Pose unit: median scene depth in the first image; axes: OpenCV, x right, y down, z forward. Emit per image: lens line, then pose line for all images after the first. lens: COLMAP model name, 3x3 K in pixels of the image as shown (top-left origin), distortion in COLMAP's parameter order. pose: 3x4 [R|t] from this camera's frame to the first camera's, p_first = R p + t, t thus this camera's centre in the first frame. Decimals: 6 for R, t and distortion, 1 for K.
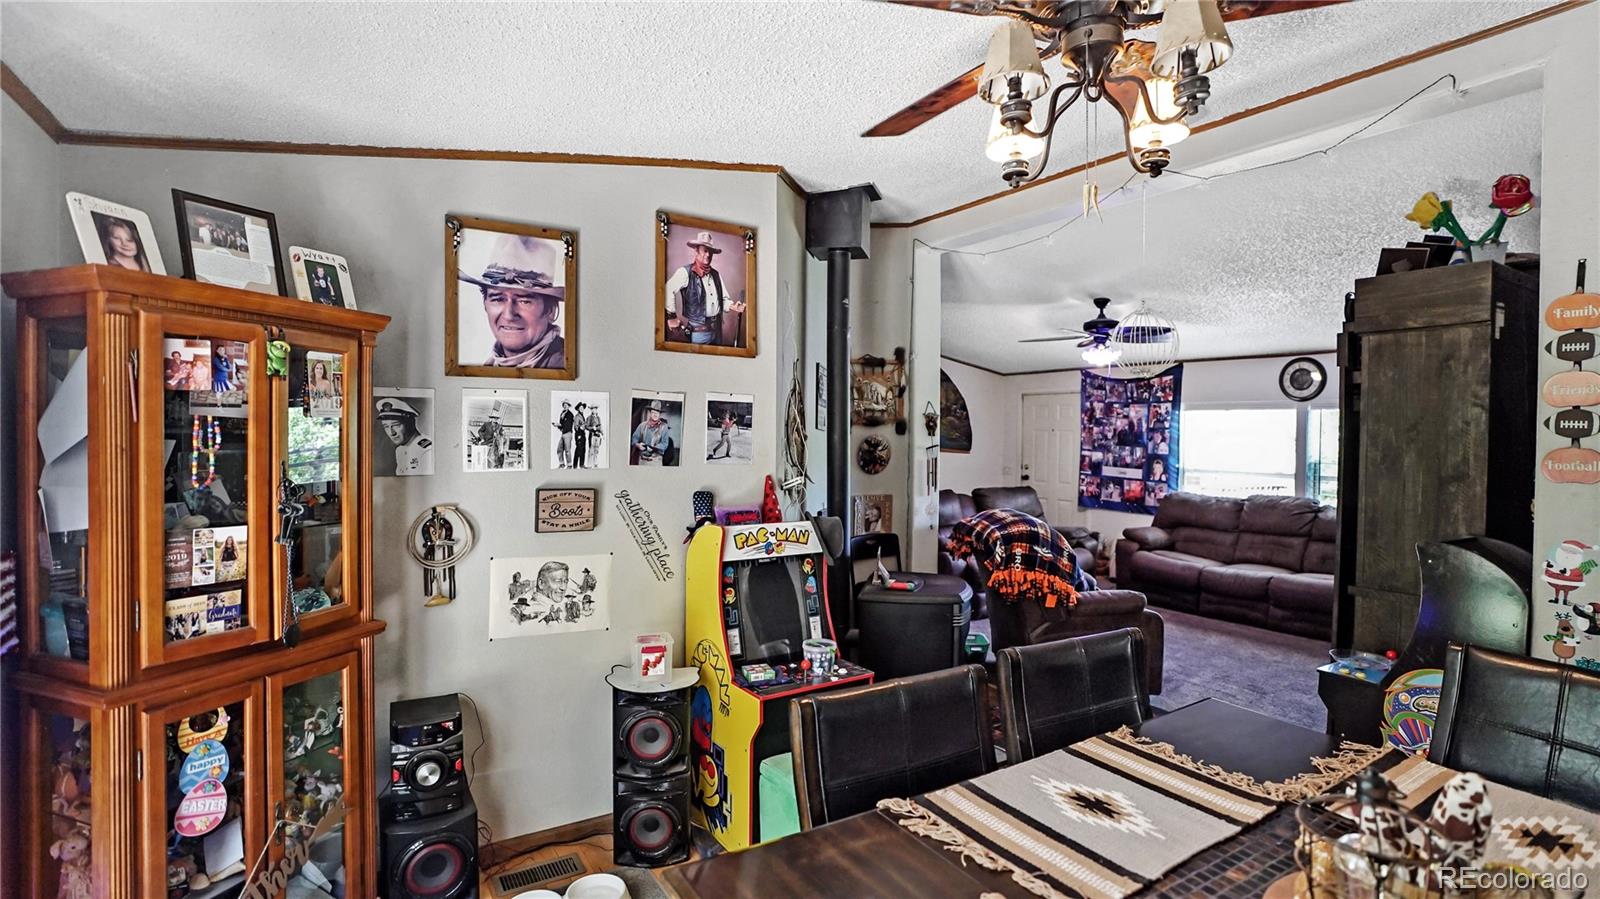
lens RADIAL K [[741.1, 0, 808.7], [0, 741.1, 450.6], [0, 0, 1]] dist [-0.062662, 0.021837]
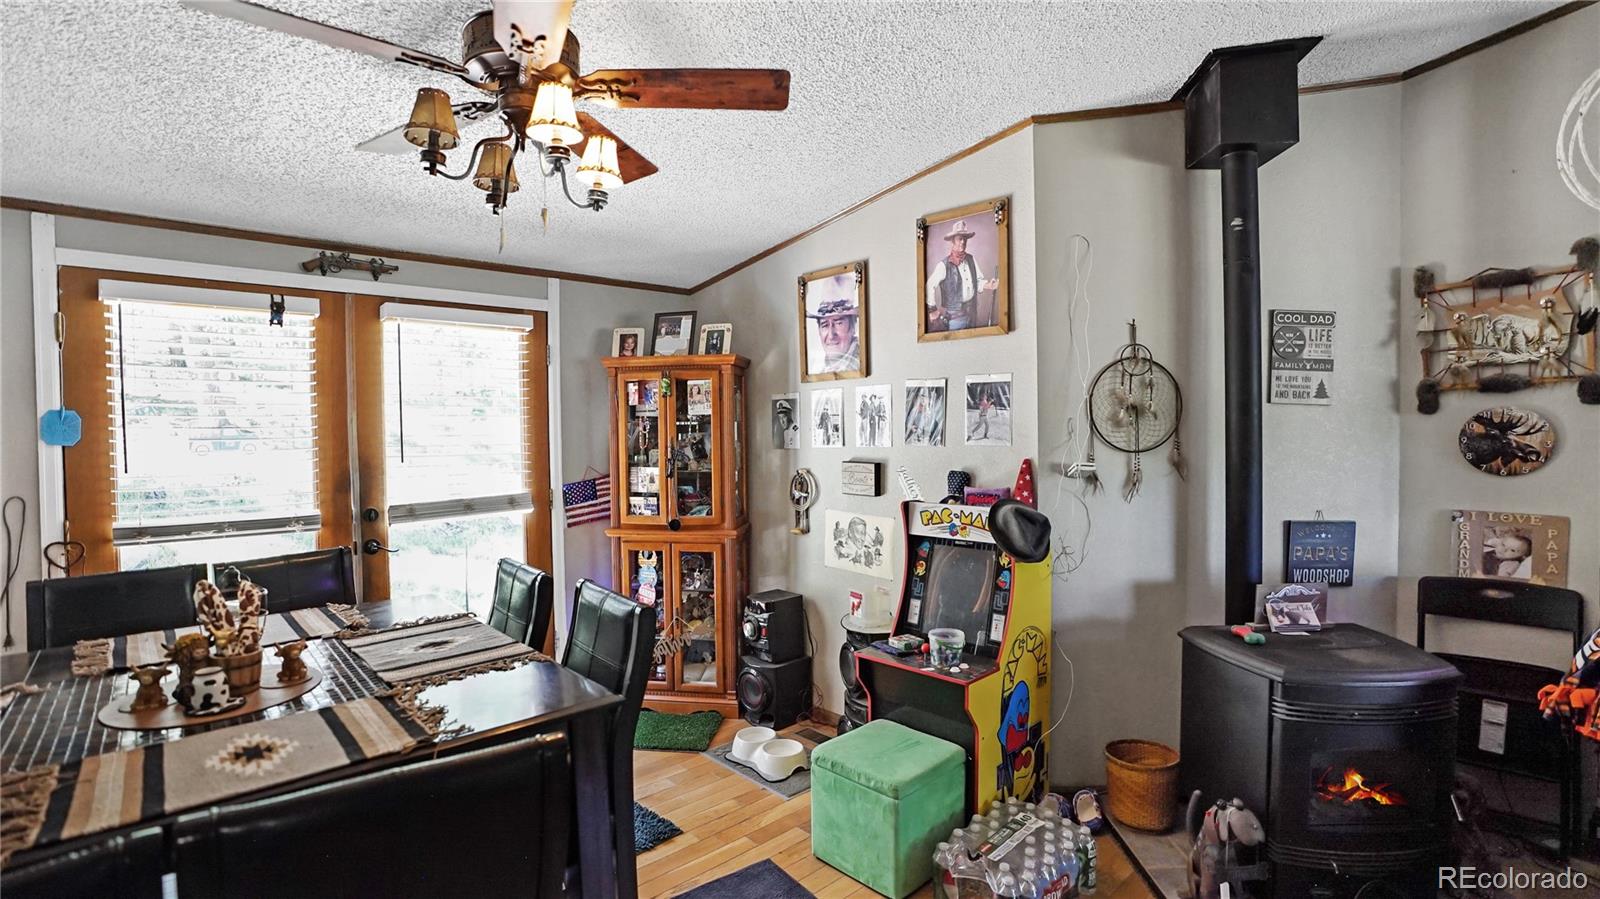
lens RADIAL K [[741.1, 0, 805.7], [0, 741.1, 449.5], [0, 0, 1]] dist [-0.062662, 0.021837]
pose [[0.194191, 0.012033, -0.980890, 0.922742], [-0.007043, 0.999916, 0.010872, 0.016456], [0.980938, 0.004797, 0.194259, 0.649856]]
